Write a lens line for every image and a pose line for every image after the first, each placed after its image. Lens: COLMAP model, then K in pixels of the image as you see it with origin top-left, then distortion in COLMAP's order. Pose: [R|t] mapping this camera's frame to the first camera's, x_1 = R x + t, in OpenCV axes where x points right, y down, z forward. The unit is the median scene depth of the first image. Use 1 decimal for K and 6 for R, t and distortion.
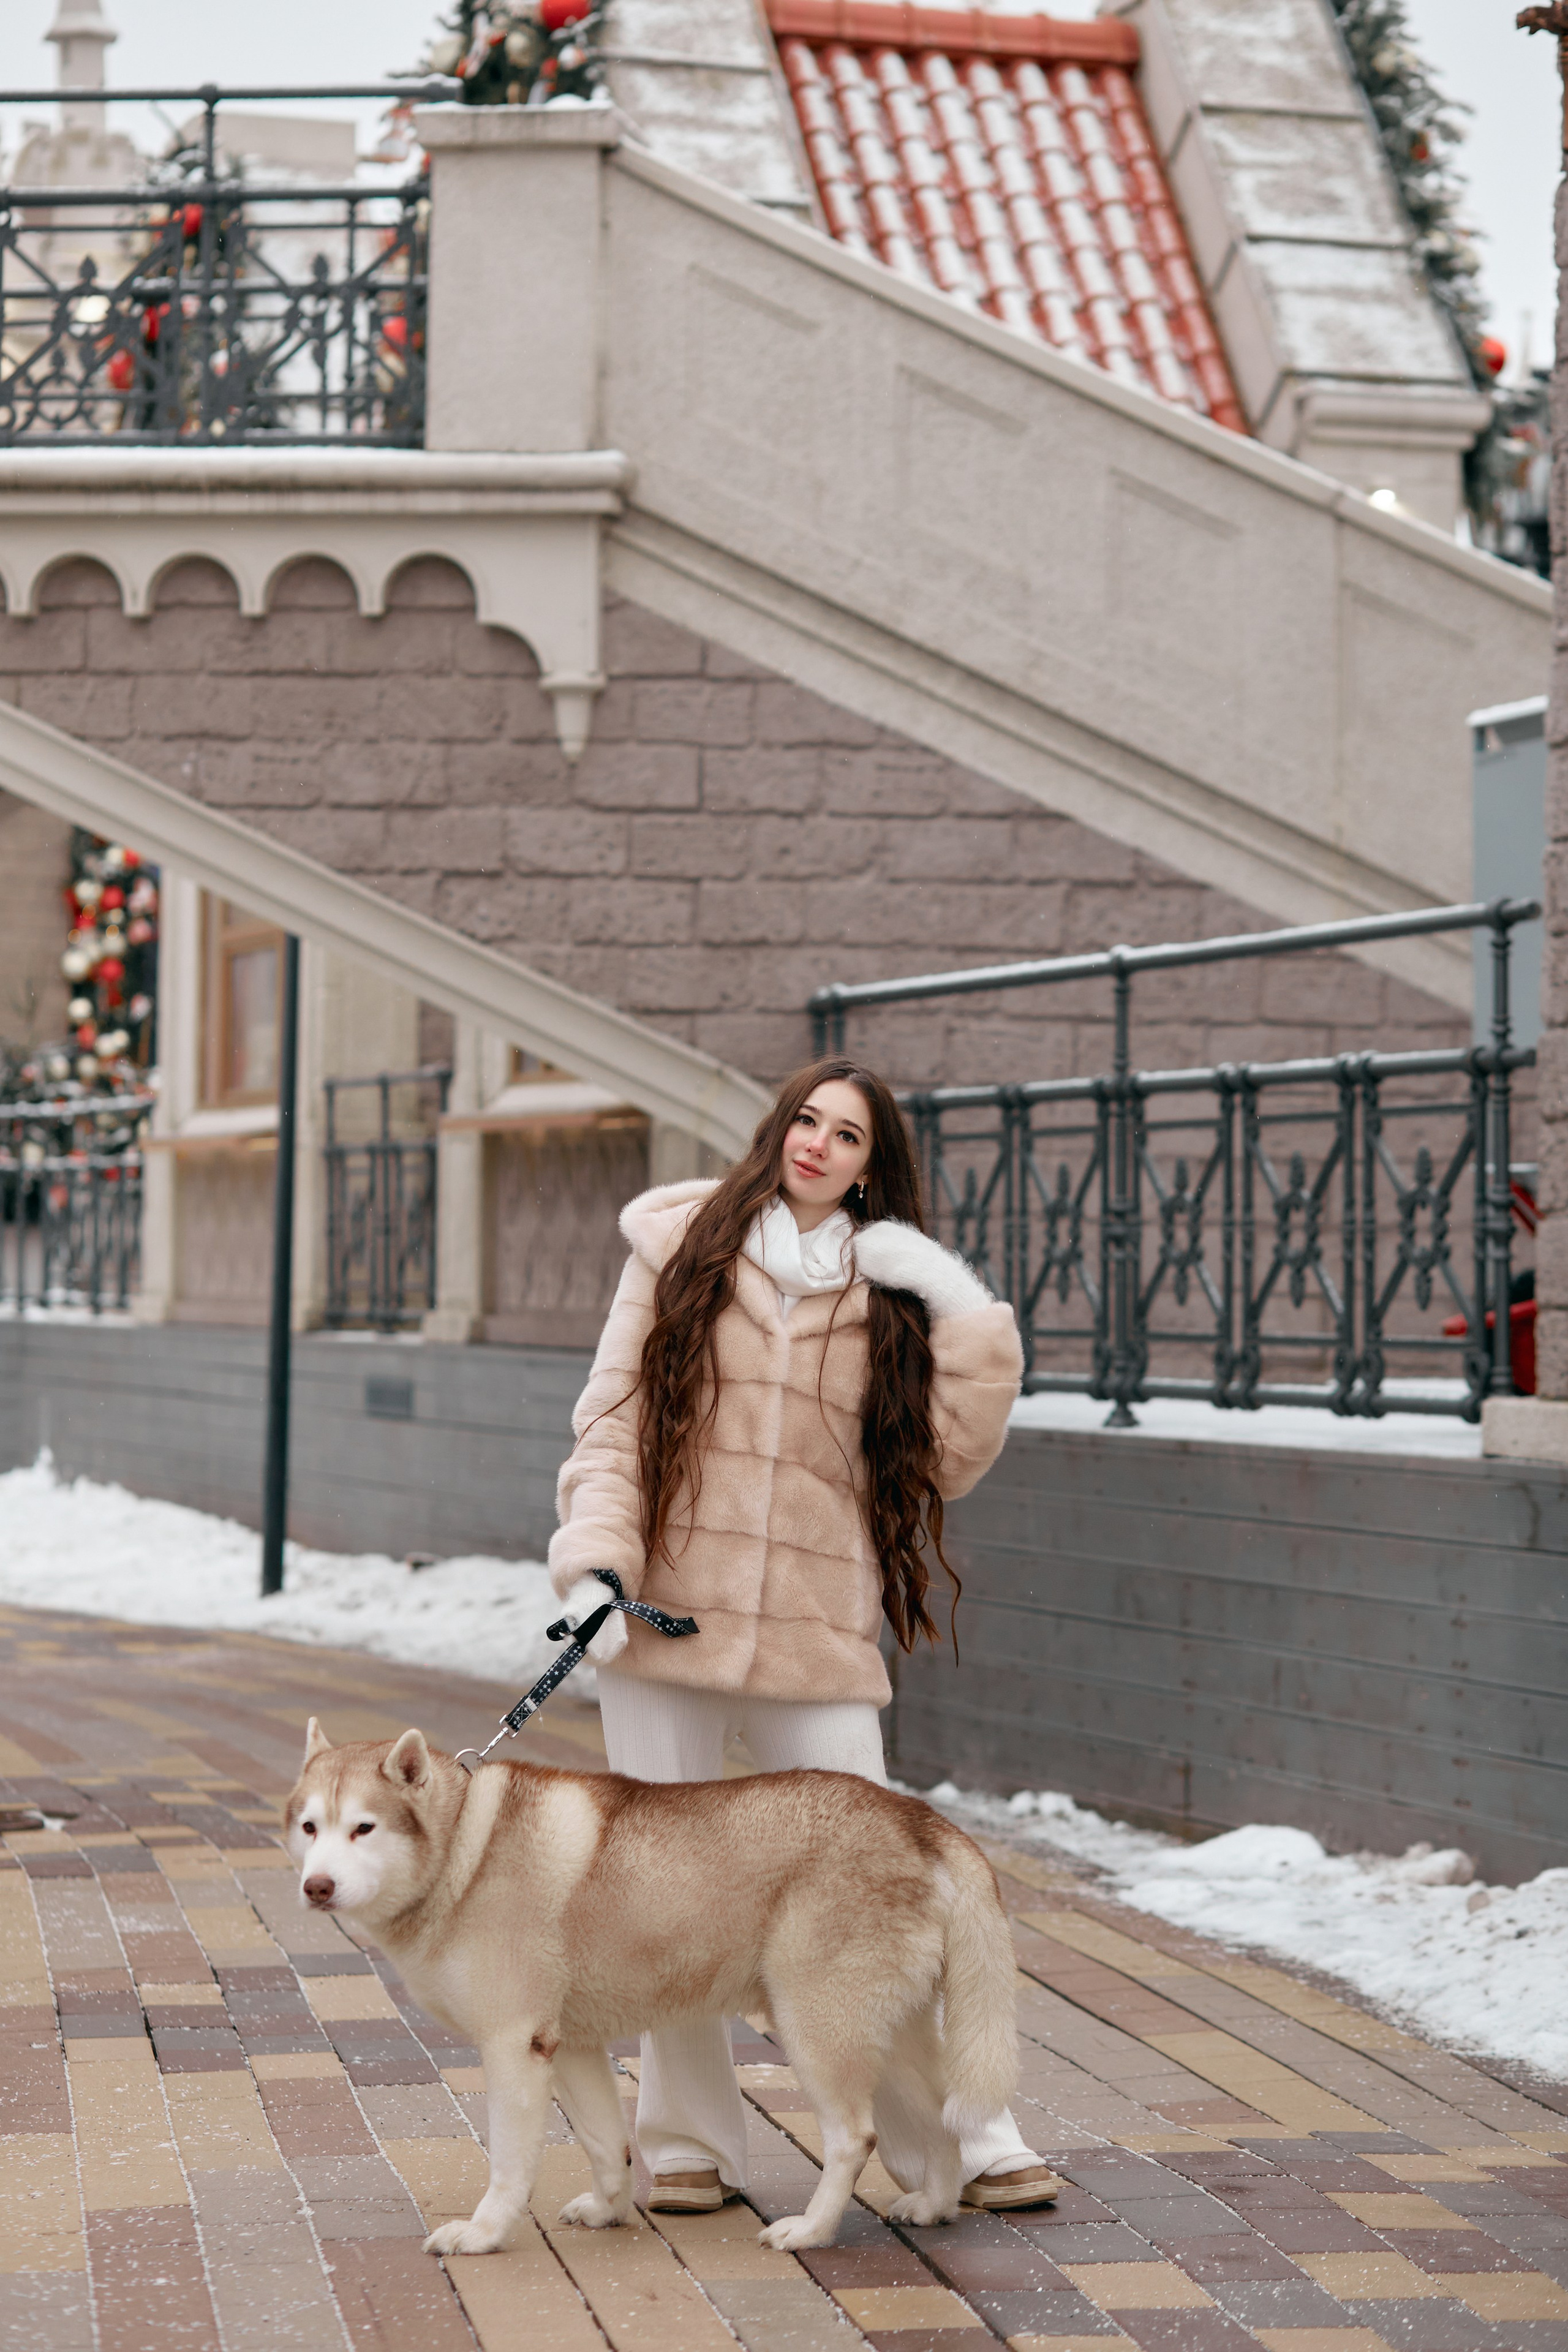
lens RADIAL K [[5891.3, 0, 784.0], [0, 5891.3, 1176.0], [0, 0, 1]] dist [0.150199, -0.612664]
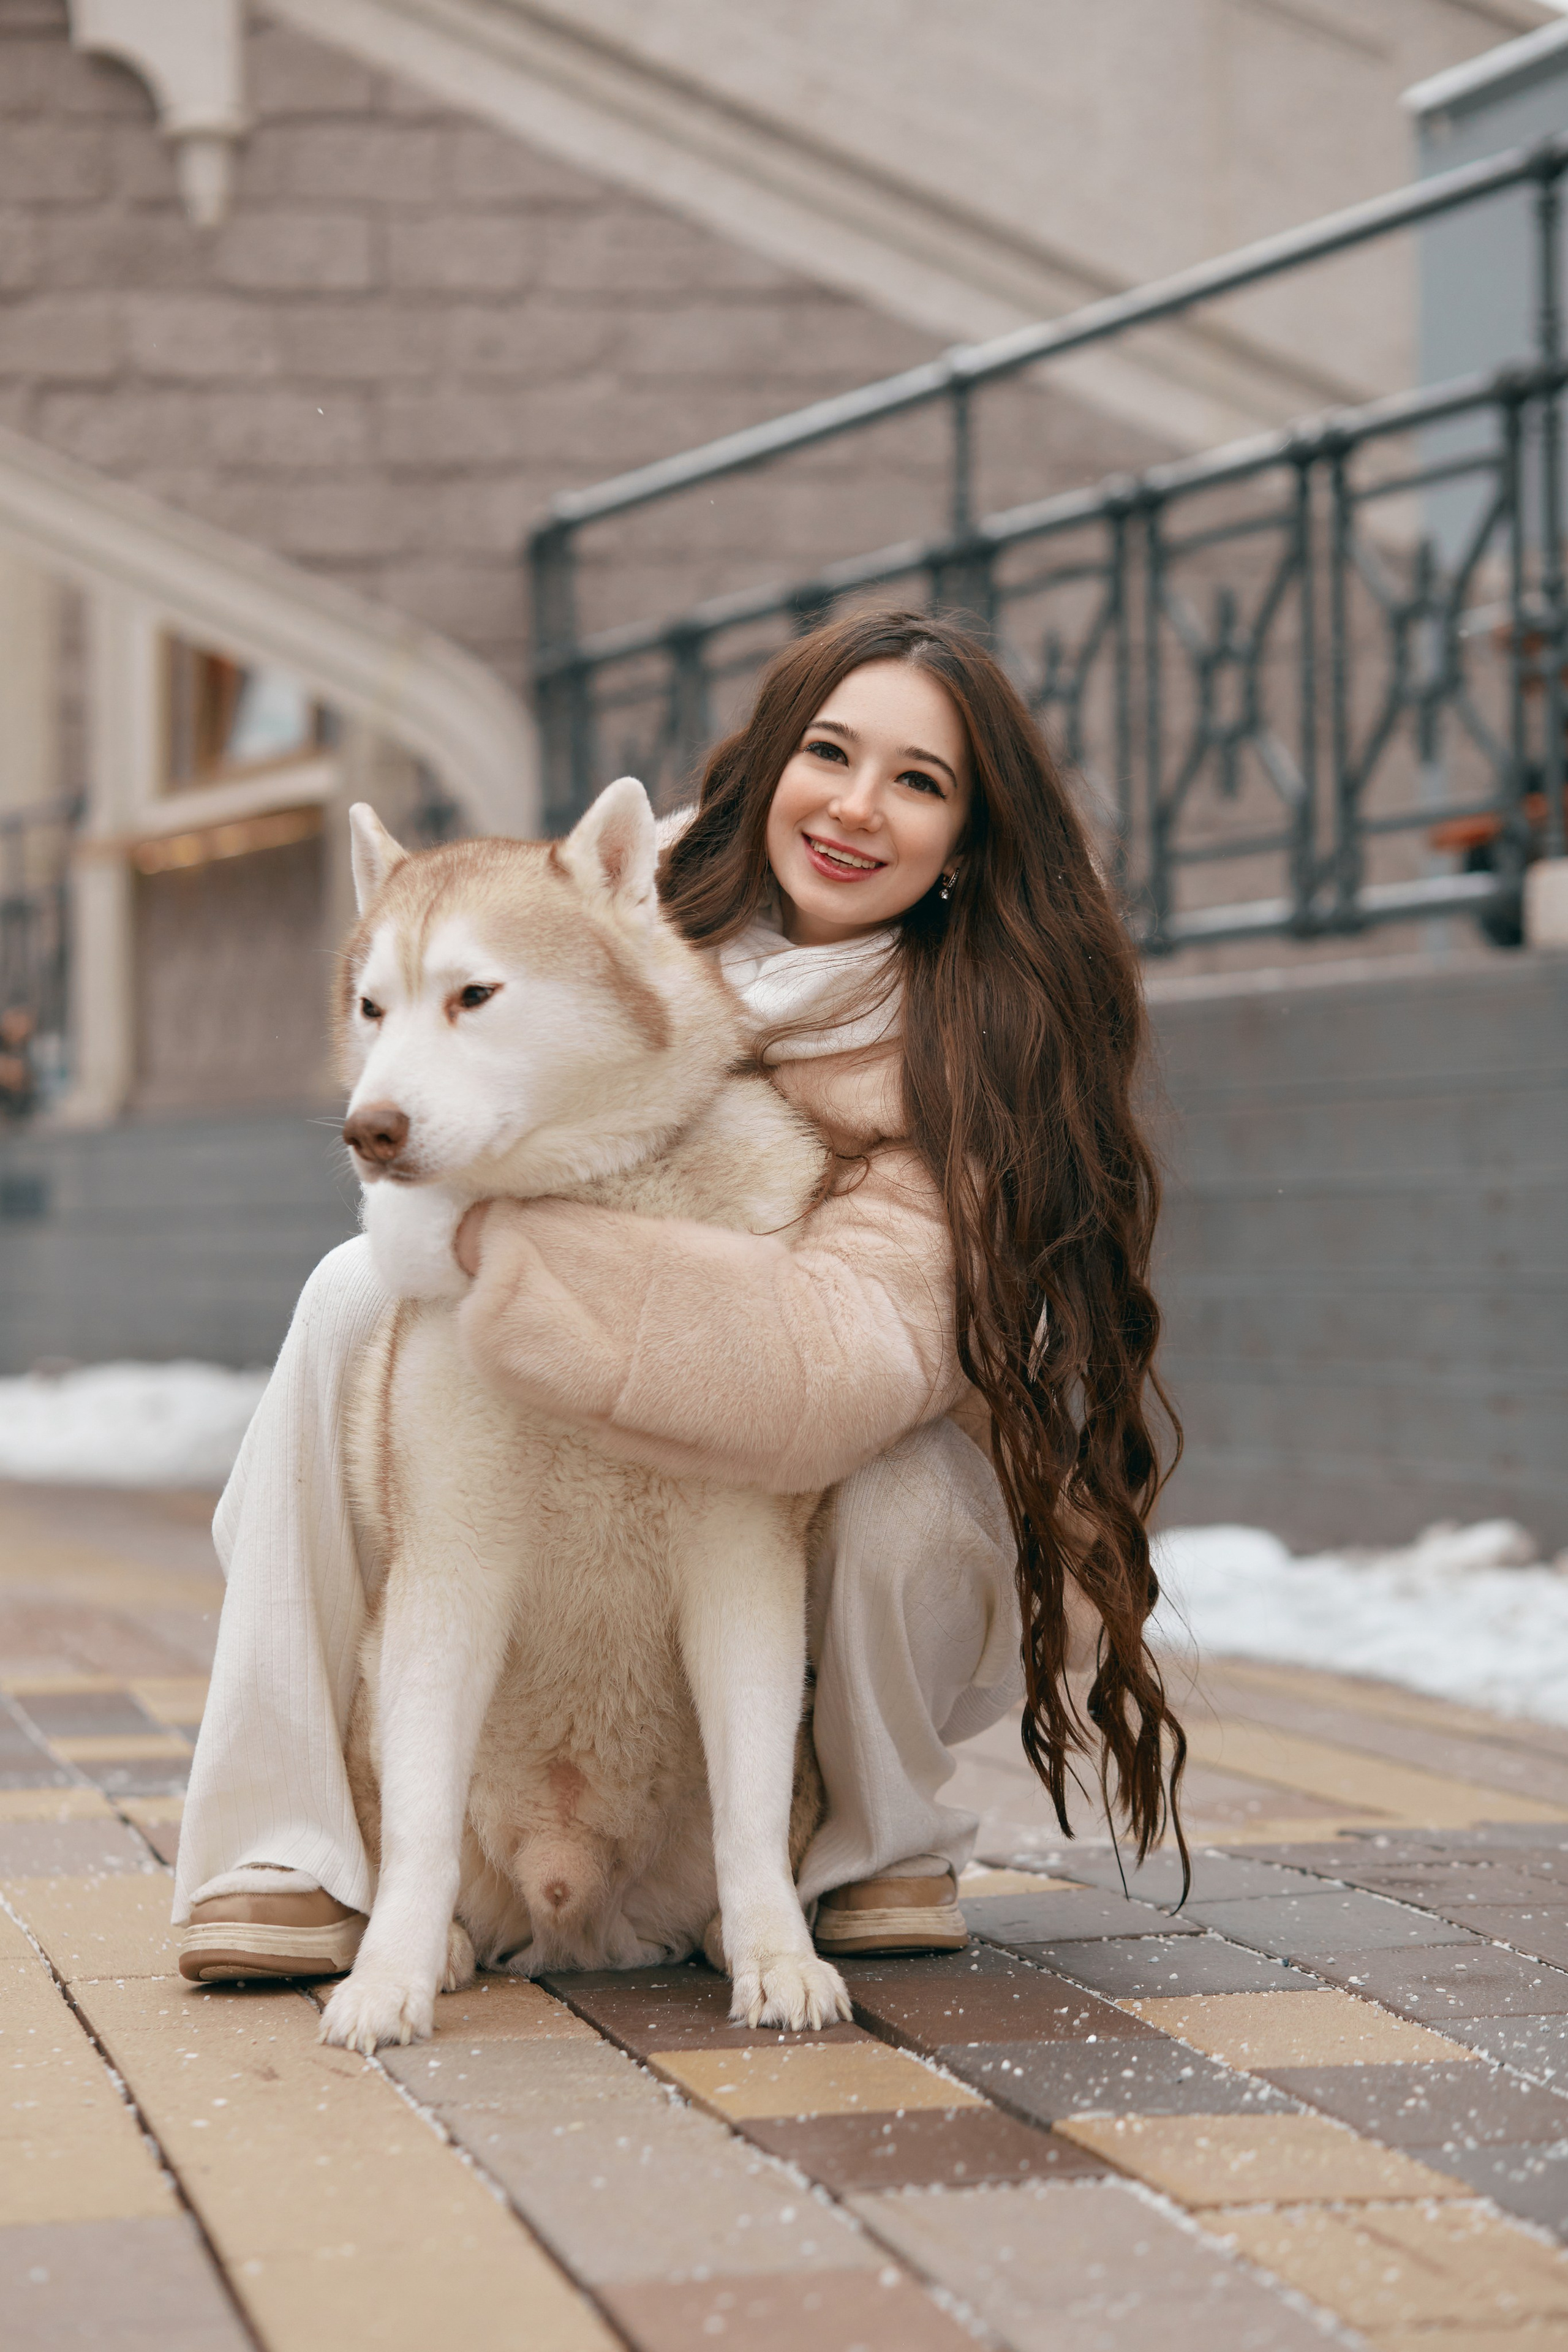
lens RADIAL K [[5891.3, 0, 784.0], [0, 5891.3, 1176.0], [0, 0, 1]] dist [0.150199, -0.612664]
pose [[0.998643, -0.015645, 0.049679, -0.001862], [0.015717, 0.999876, -0.001072, 0.061497], [-0.049656, 0.001851, 0.998765, 0.273152]]
